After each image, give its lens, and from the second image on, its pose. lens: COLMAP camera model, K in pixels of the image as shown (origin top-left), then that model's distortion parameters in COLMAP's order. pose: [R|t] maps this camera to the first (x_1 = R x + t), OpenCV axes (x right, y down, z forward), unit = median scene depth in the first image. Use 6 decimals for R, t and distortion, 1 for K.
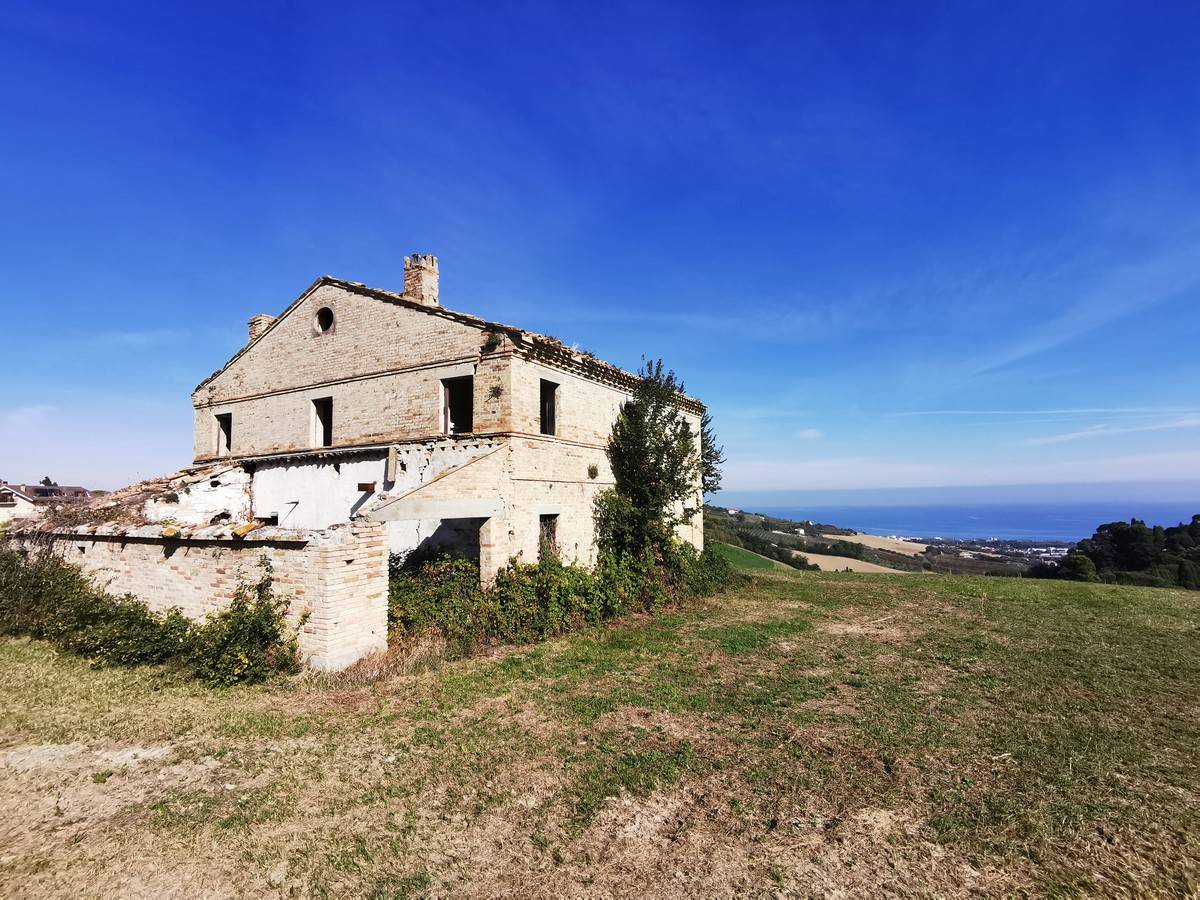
lens RADIAL K [[603.4, 0, 596.1], [0, 603.4, 450.4], [0, 0, 1]] dist [0.022386, -0.035805]
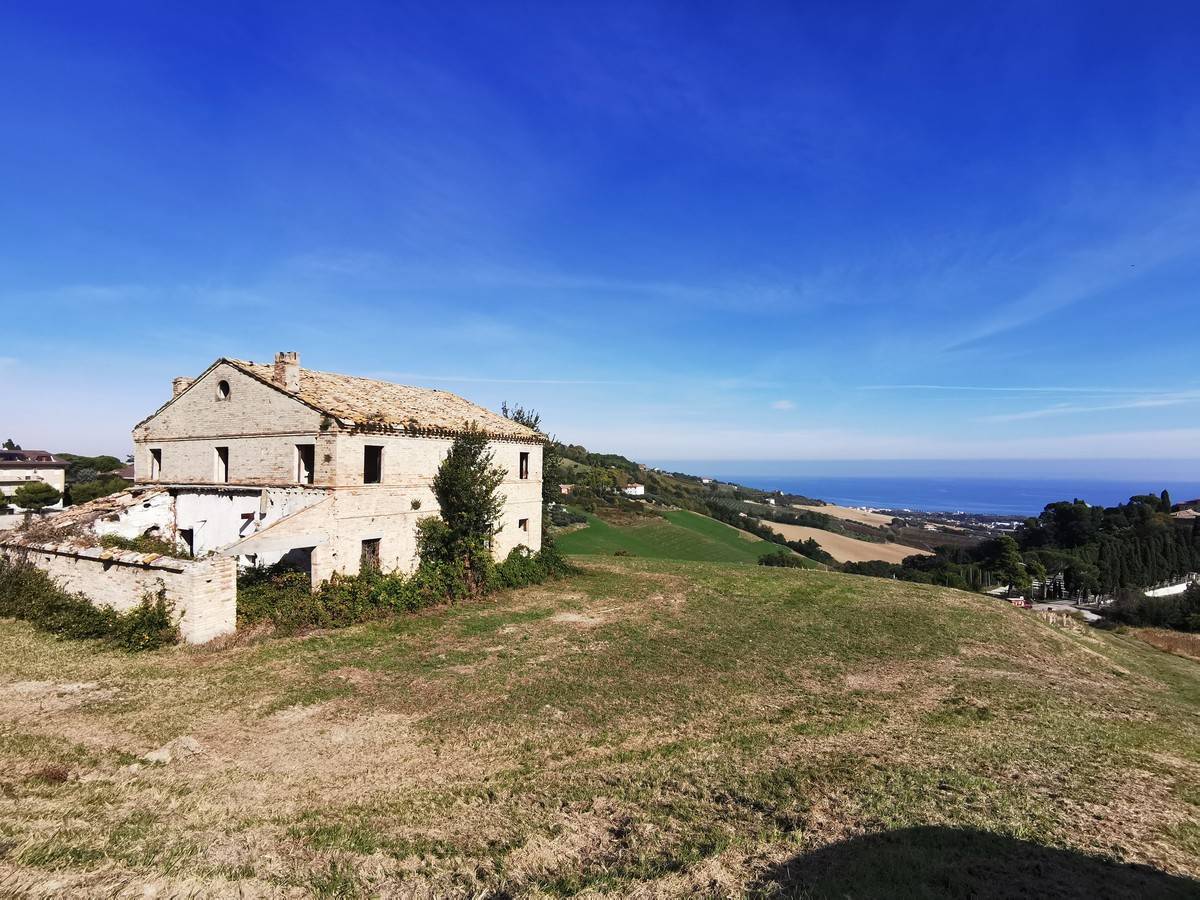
lens RADIAL K [[608.0, 0, 581.9], [0, 608.0, 450.0], [0, 0, 1]] dist [-0.024039, 0.000788]
pose [[0.999615, 0.019820, 0.019410, 0.386575], [-0.020854, 0.998291, 0.054590, -0.191830], [-0.018295, -0.054974, 0.998320, -0.440652]]
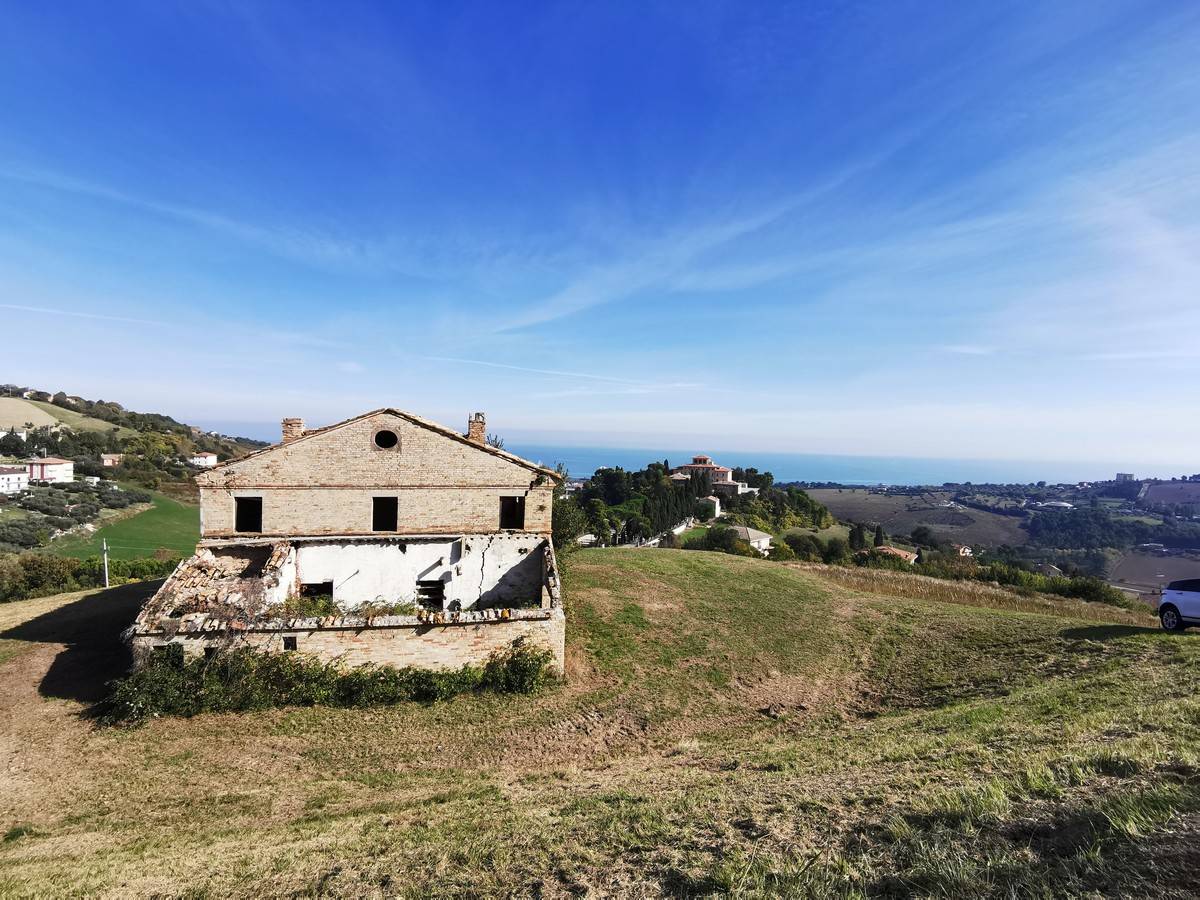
lens RADIAL K [[603.4, 0, 596.1], [0, 603.4, 450.4], [0, 0, 1]] dist [0.022386, -0.035805]
pose [[0.756731, 0.019861, 0.653425, -1.107587], [-0.088126, 0.993514, 0.071860, -0.373478], [-0.647759, -0.111963, 0.753573, -0.394097]]
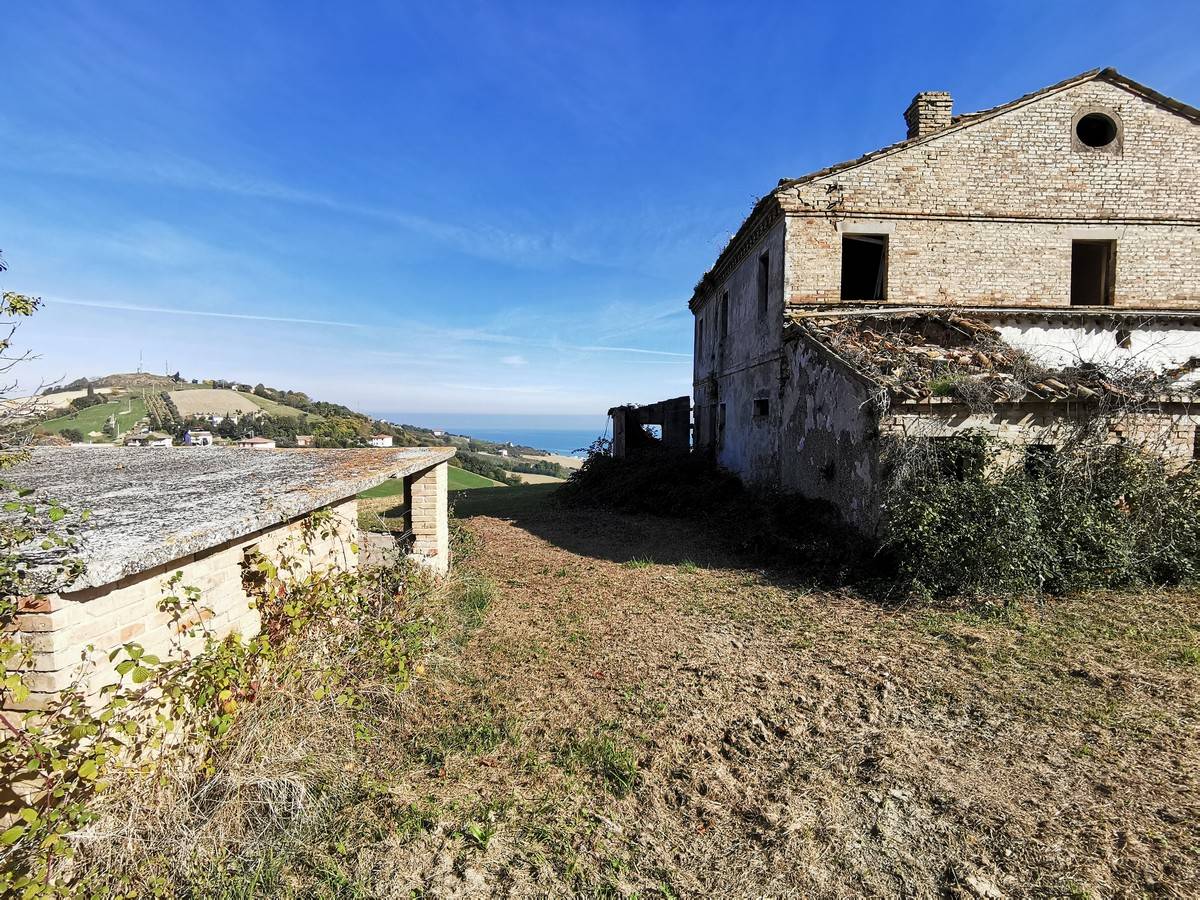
lens RADIAL K [[607.8, 0, 621.1], [0, 607.8, 470.9], [0, 0, 1]] dist [-0.034876, 0.000601]
pose [[0.869755, -0.017363, 0.493178, -1.470785], [-0.063165, 0.987244, 0.146152, 0.140480], [-0.489425, -0.158268, 0.857563, 0.682607]]
